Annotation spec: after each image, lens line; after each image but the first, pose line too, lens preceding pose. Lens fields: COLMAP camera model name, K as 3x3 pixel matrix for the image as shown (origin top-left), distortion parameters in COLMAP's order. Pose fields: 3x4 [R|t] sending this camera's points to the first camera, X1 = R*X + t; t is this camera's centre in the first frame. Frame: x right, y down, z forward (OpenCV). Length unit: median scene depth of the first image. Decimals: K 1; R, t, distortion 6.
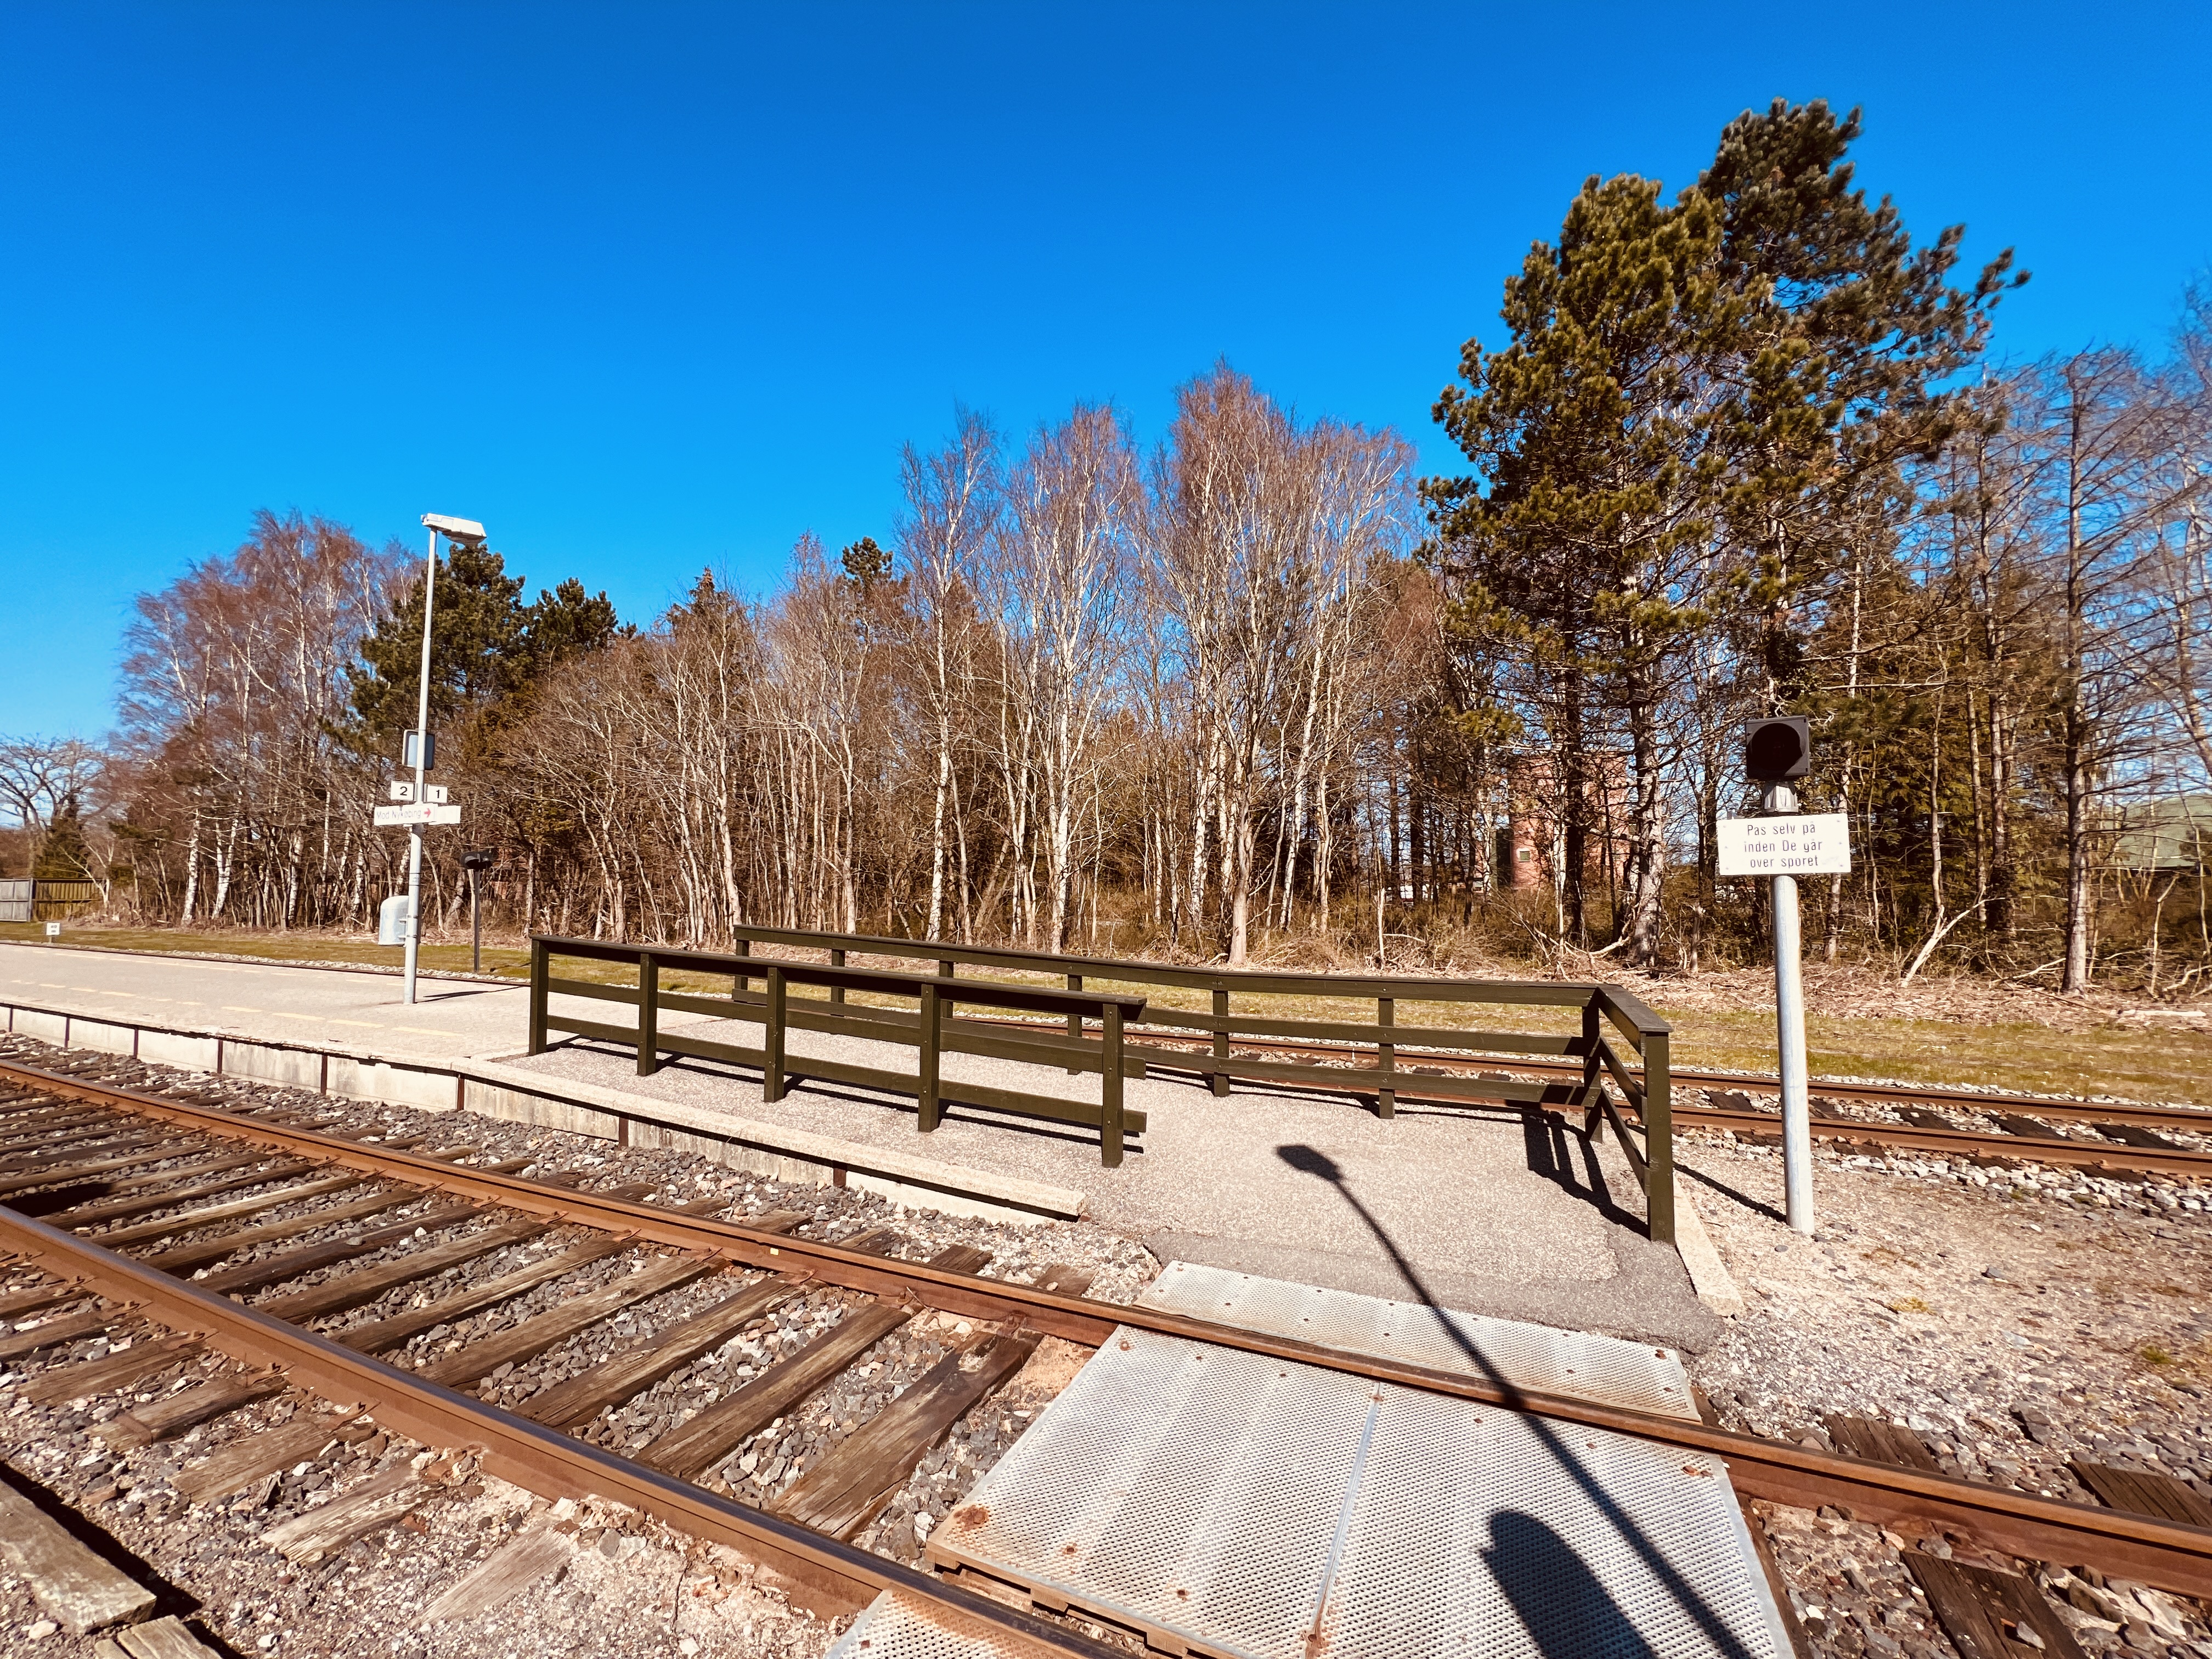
lens RADIAL K [[874.5, 0, 1109.1], [0, 874.5, 834.1], [0, 0, 1]] dist [0.001815, -0.000070]
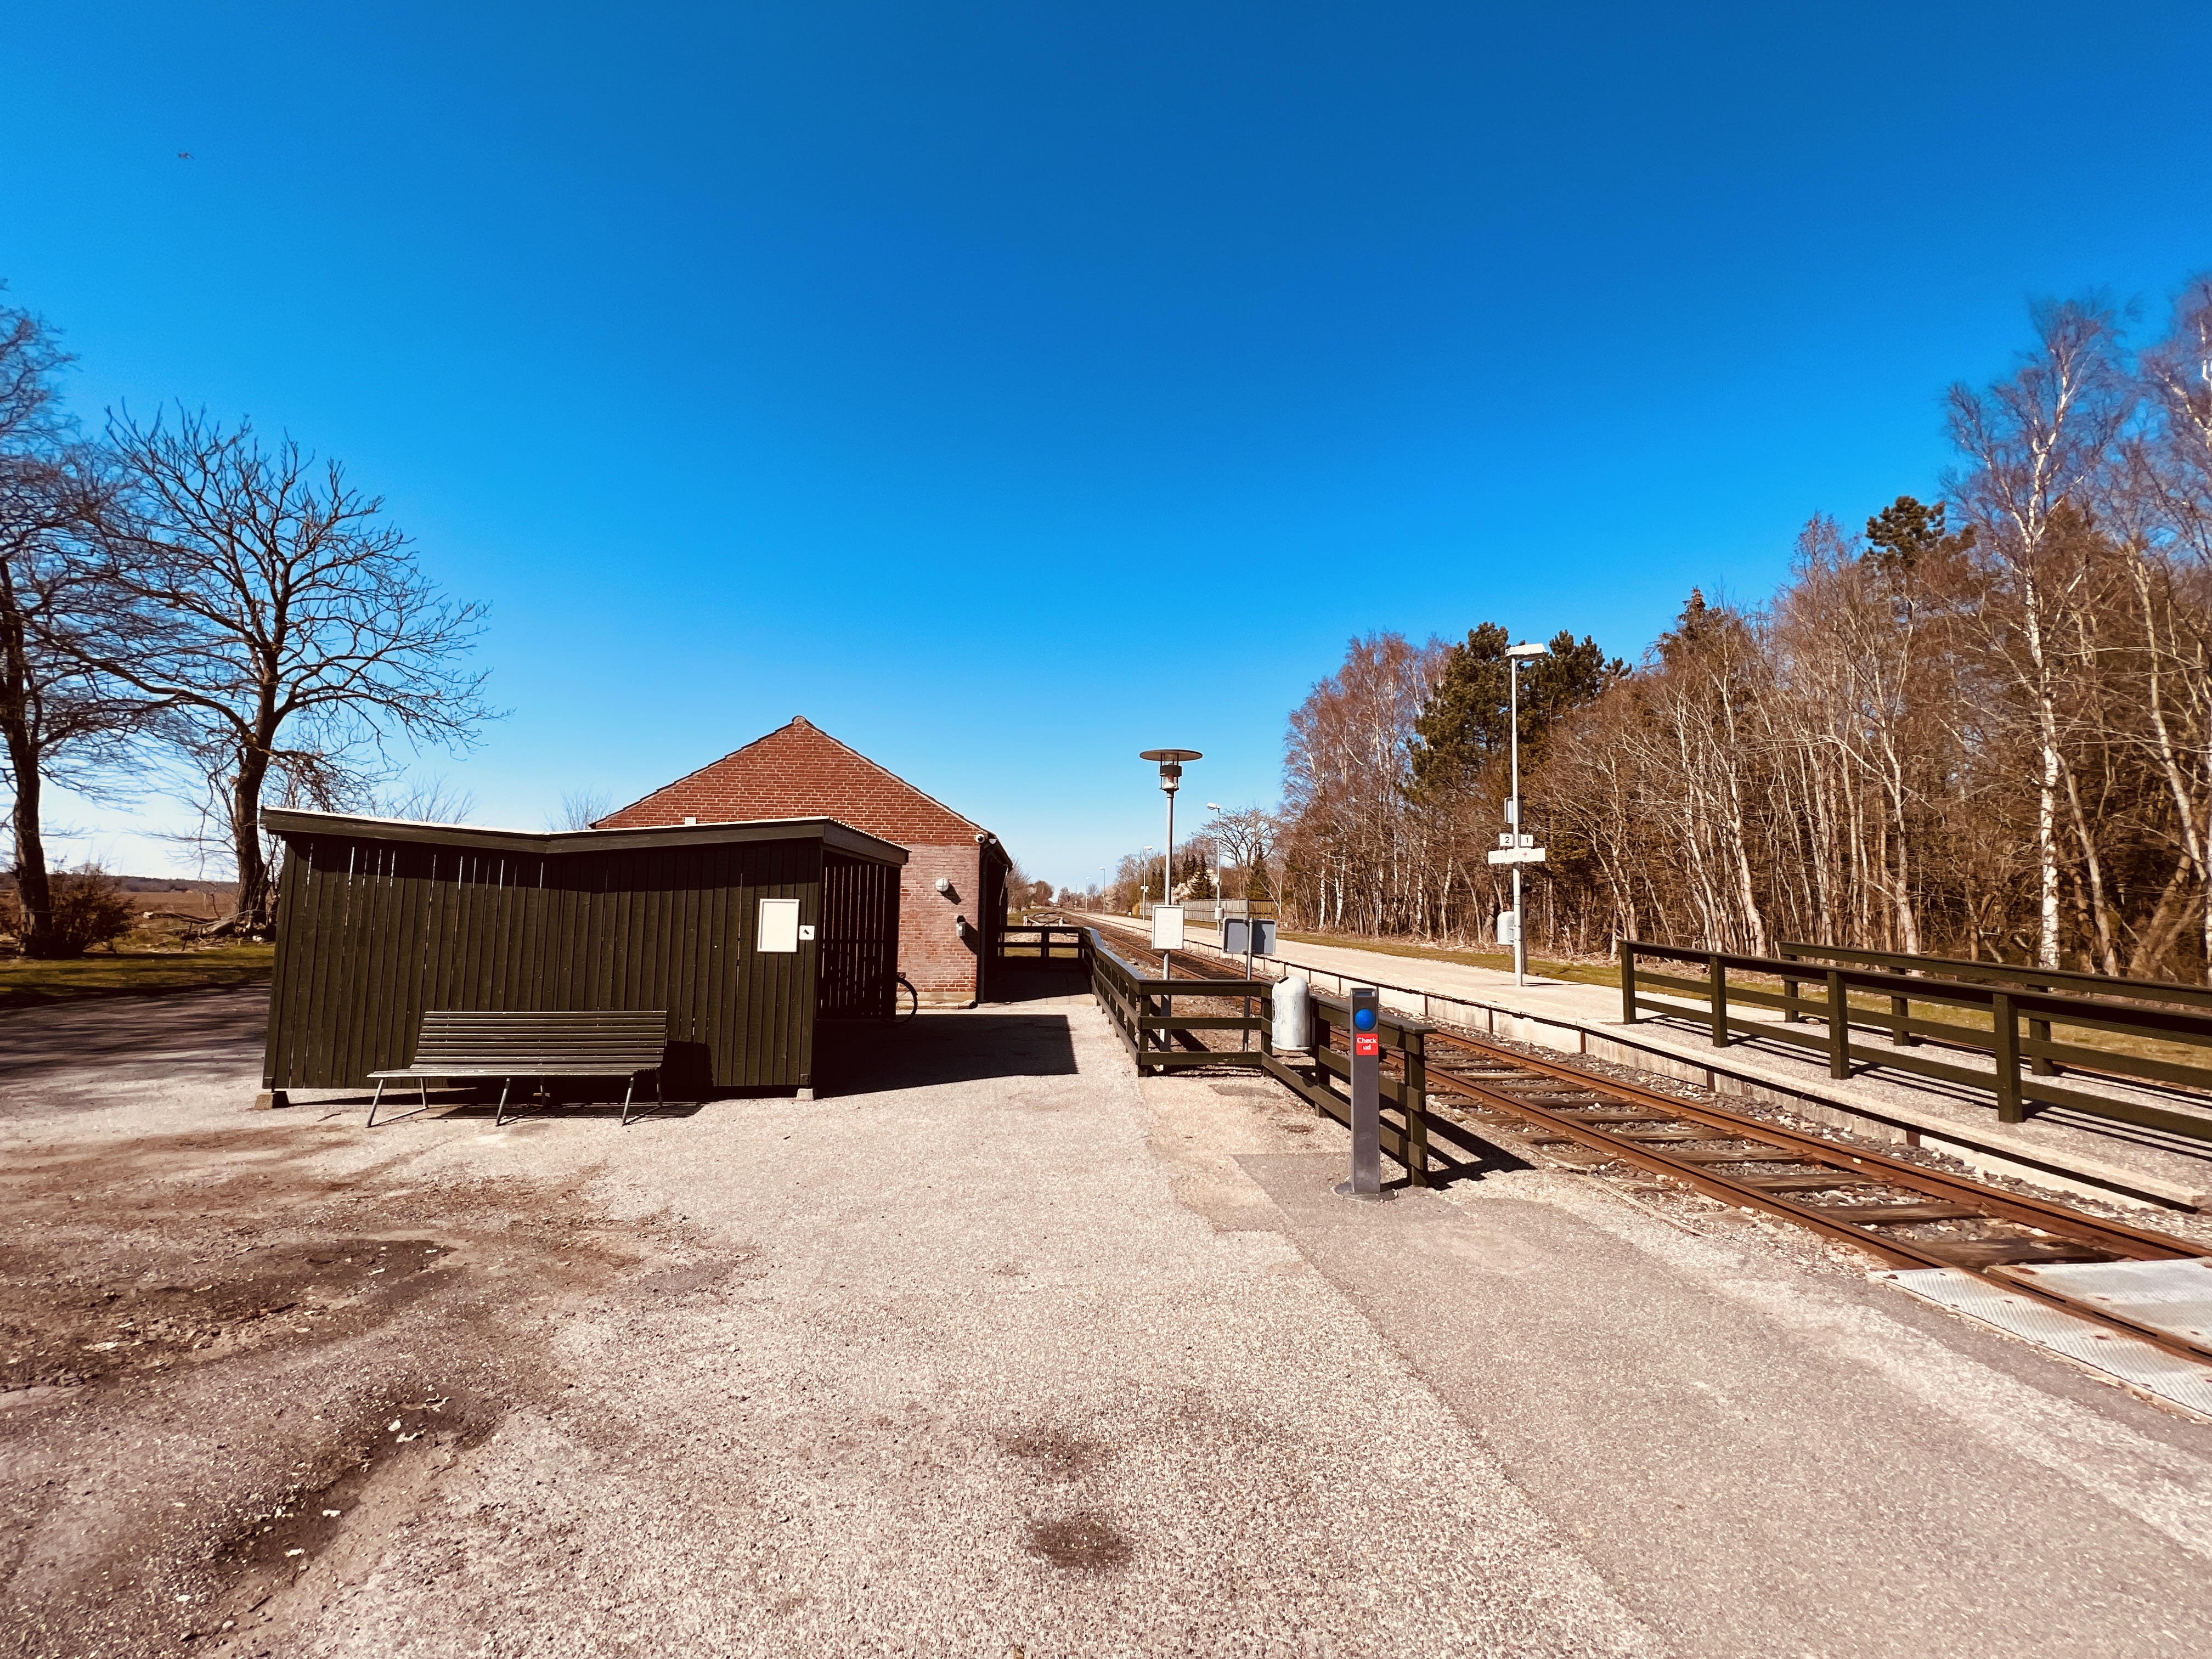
lens RADIAL K [[874.5, 0, 1109.1], [0, 874.5, 834.1], [0, 0, 1]] dist [0.001815, -0.000070]
pose [[0.518506, -0.058072, -0.853100, 0.040707], [0.036092, 0.998288, -0.046019, -0.006439], [0.854312, -0.006929, 0.519714, -0.135163]]
